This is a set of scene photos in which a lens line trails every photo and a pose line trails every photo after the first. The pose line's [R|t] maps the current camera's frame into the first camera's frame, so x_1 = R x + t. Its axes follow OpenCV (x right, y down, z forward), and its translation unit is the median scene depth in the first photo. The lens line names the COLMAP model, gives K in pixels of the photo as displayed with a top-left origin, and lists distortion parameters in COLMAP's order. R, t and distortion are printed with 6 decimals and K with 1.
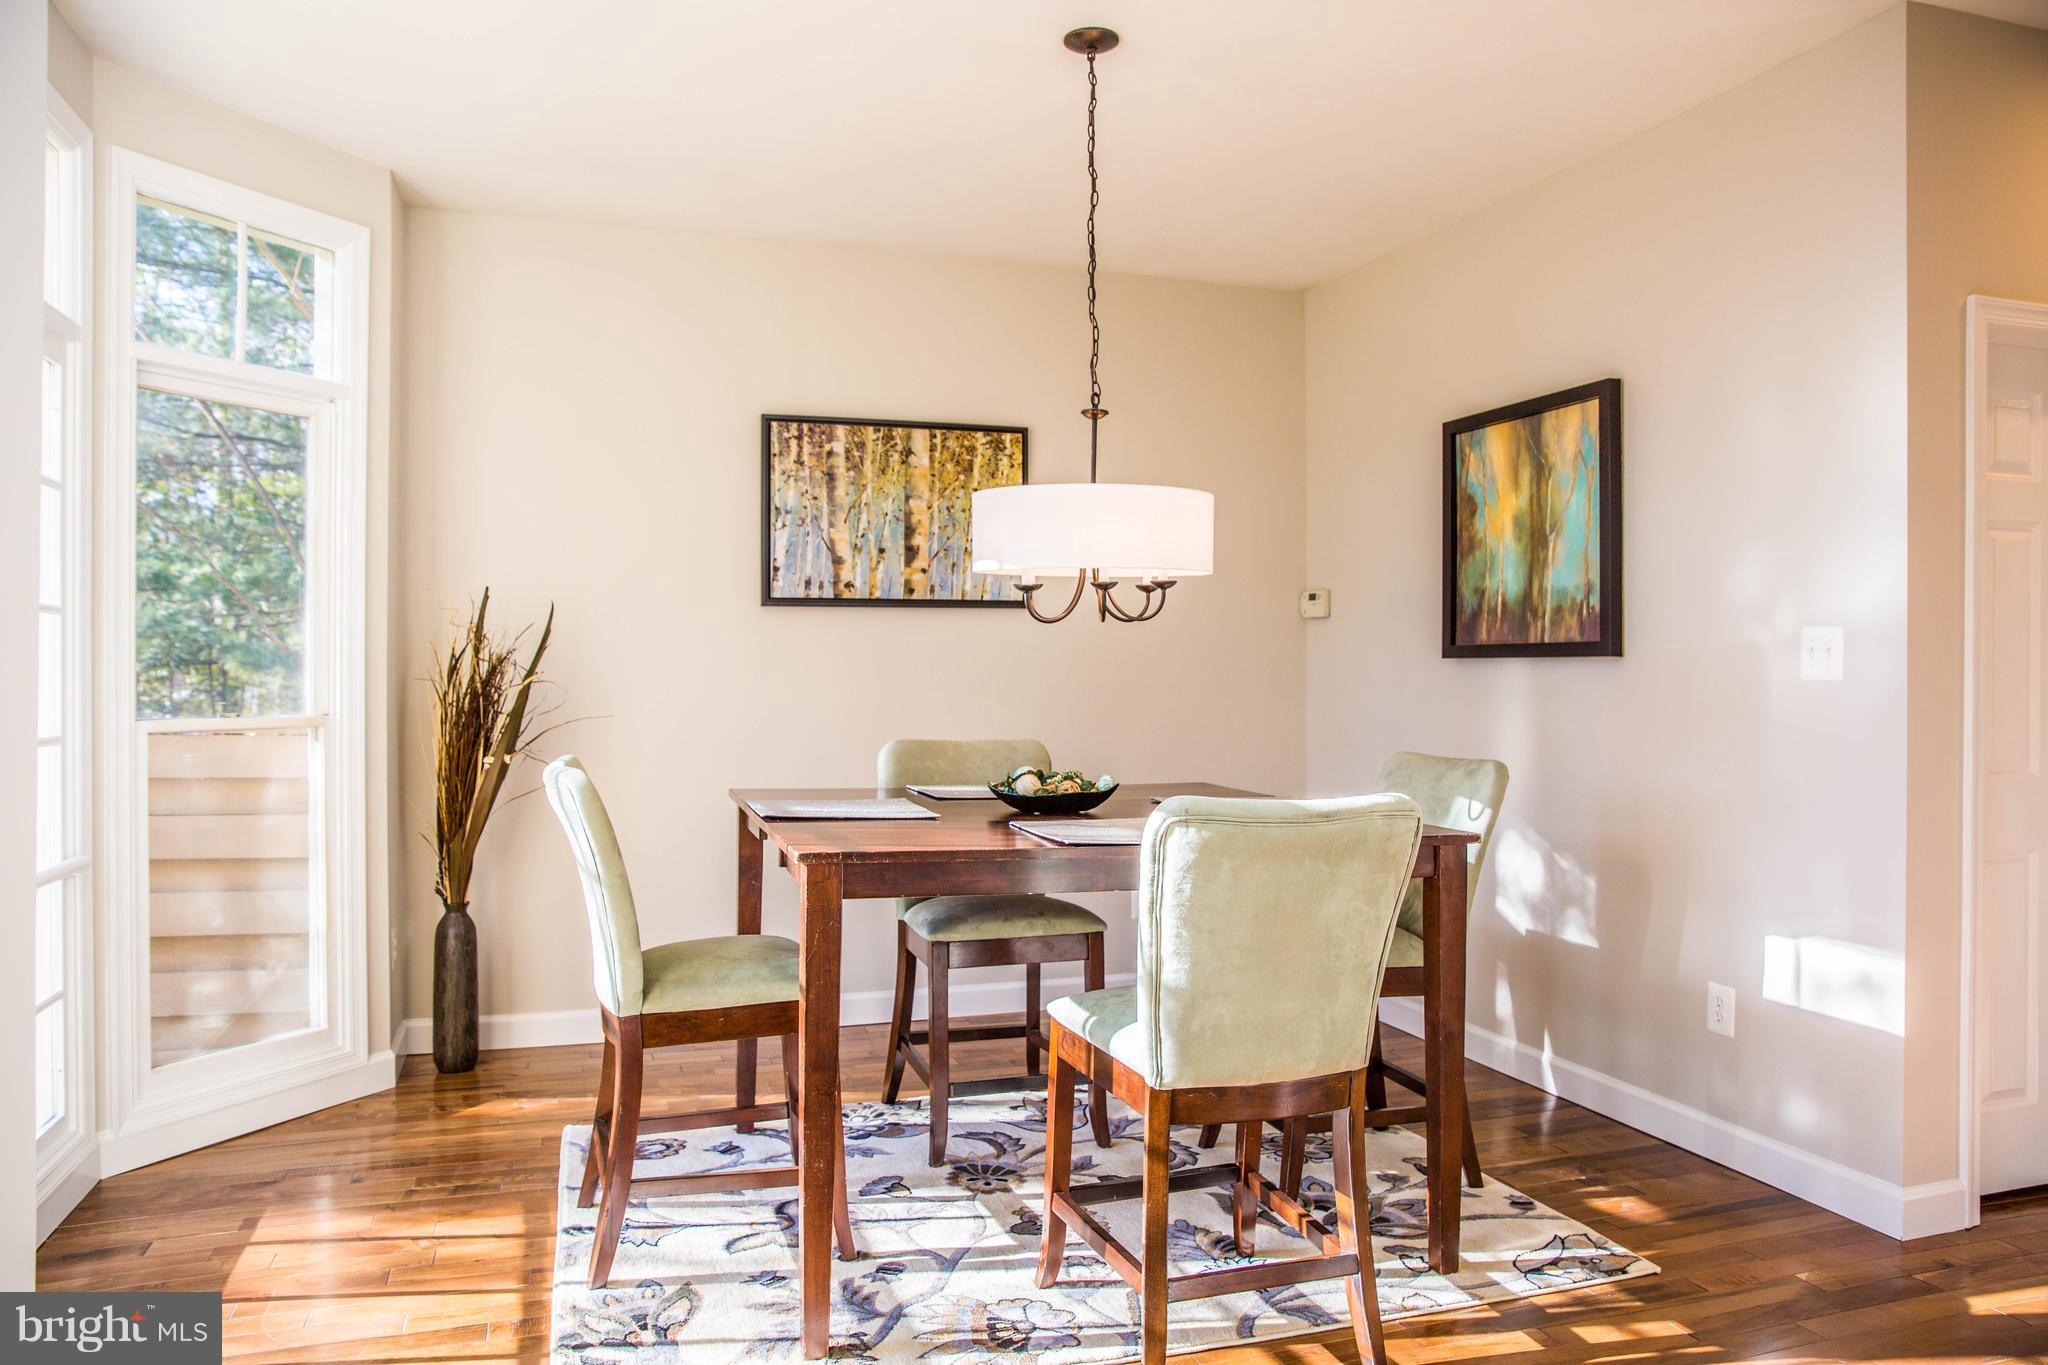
lens RADIAL K [[1396.7, 0, 1024.0], [0, 1396.7, 682.5], [0, 0, 1]] dist [-0.100106, 0.065451]
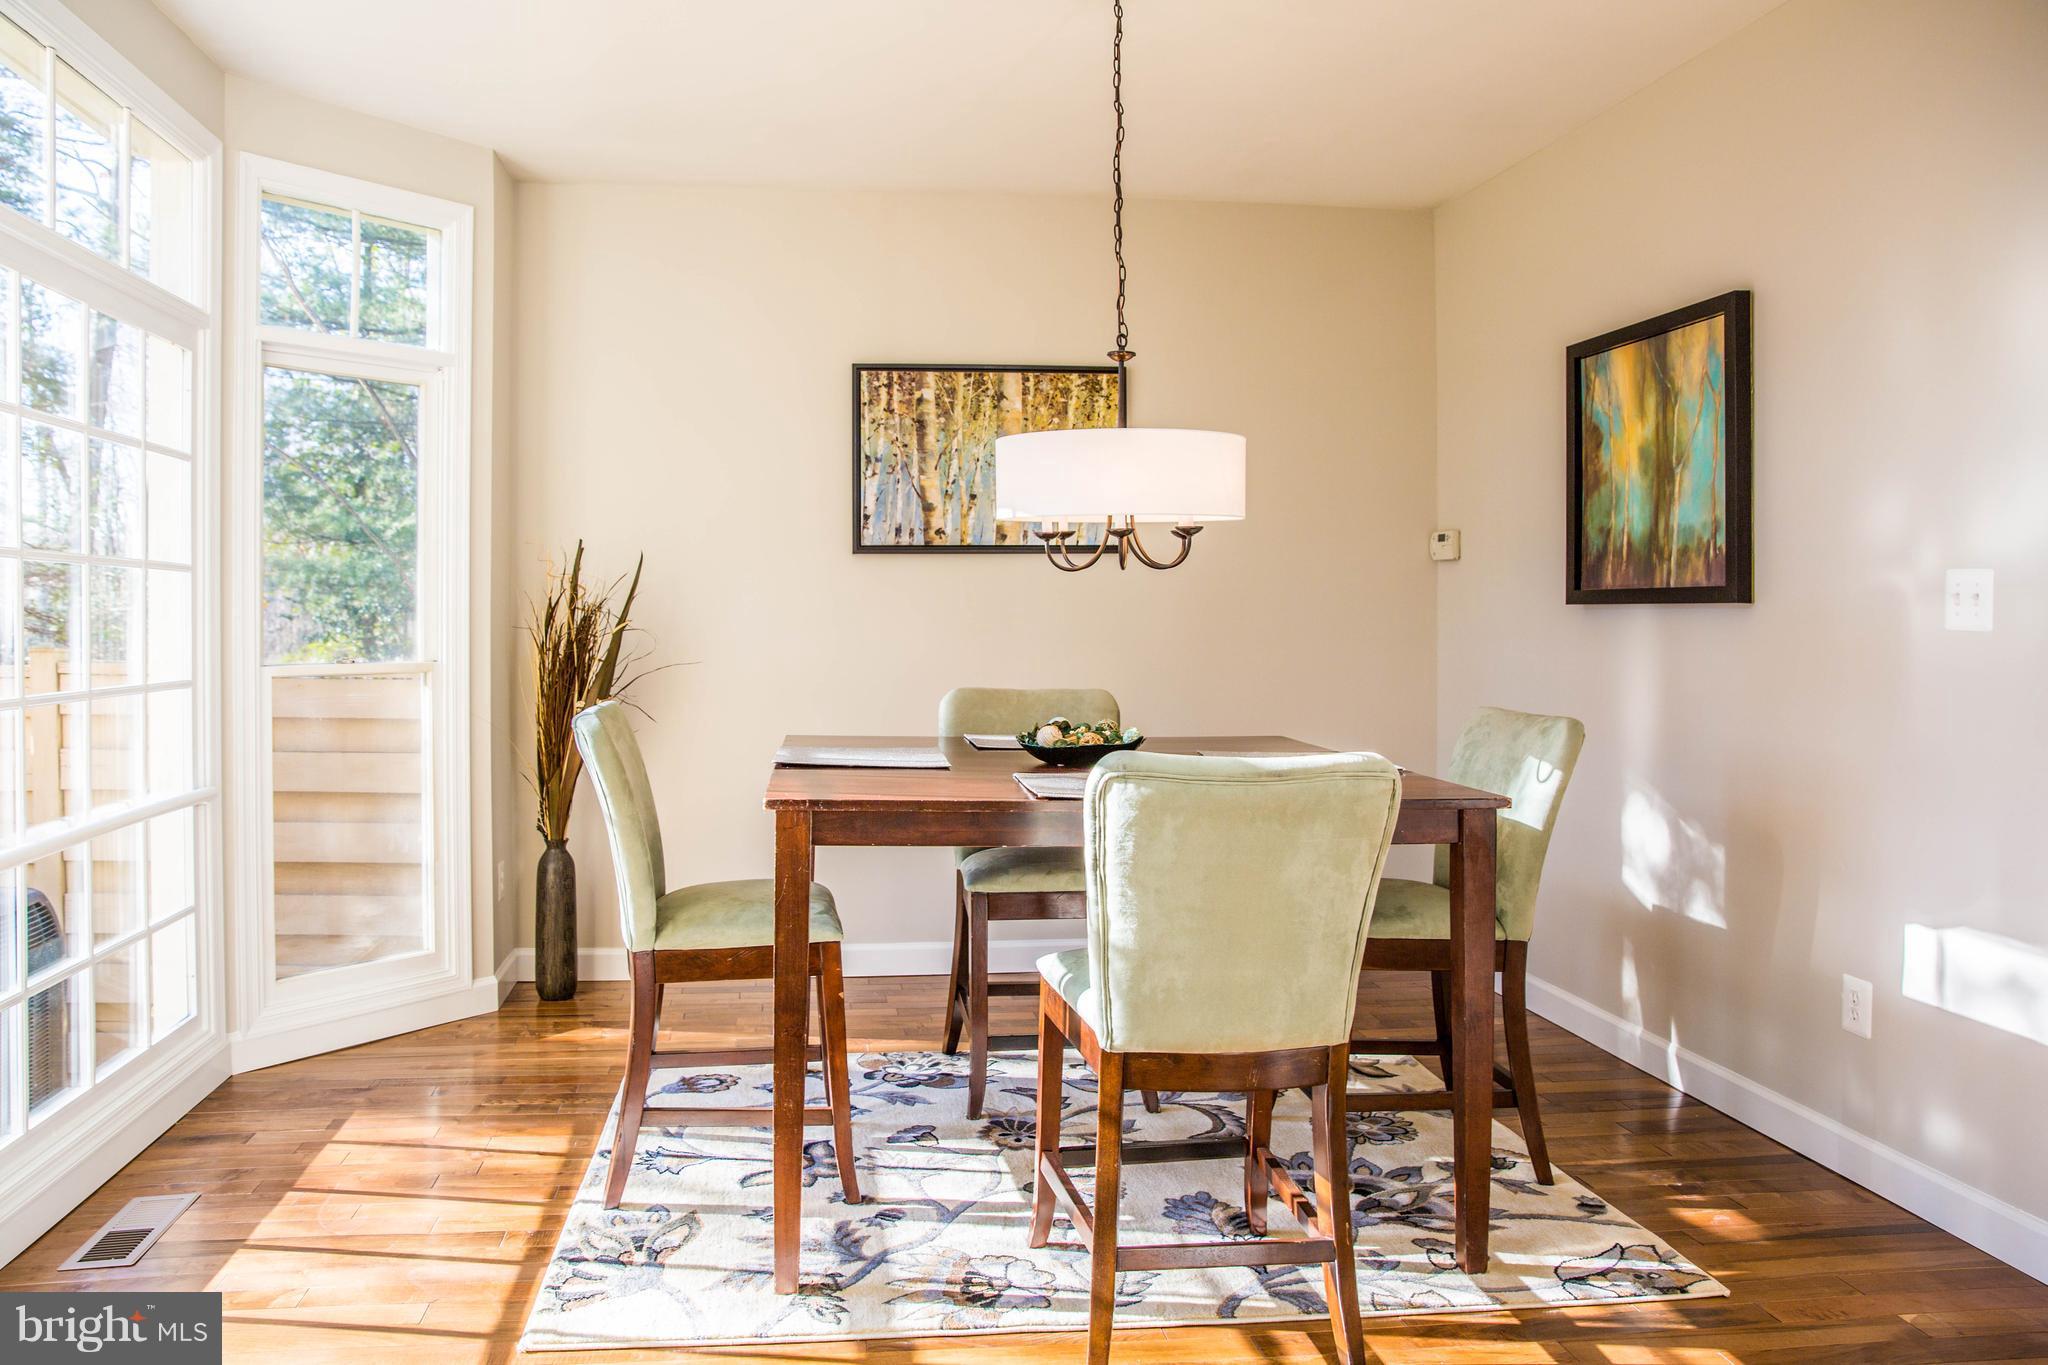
lens RADIAL K [[1441.7, 0, 921.7], [0, 1441.7, 625.5], [0, 0, 1]] dist [-0.093746, 0.050831]
pose [[0.974354, 0.000287, -0.225022, 0.133787], [-0.000331, 1.000000, -0.000157, -0.004409], [0.225022, 0.000227, 0.974354, -0.008032]]
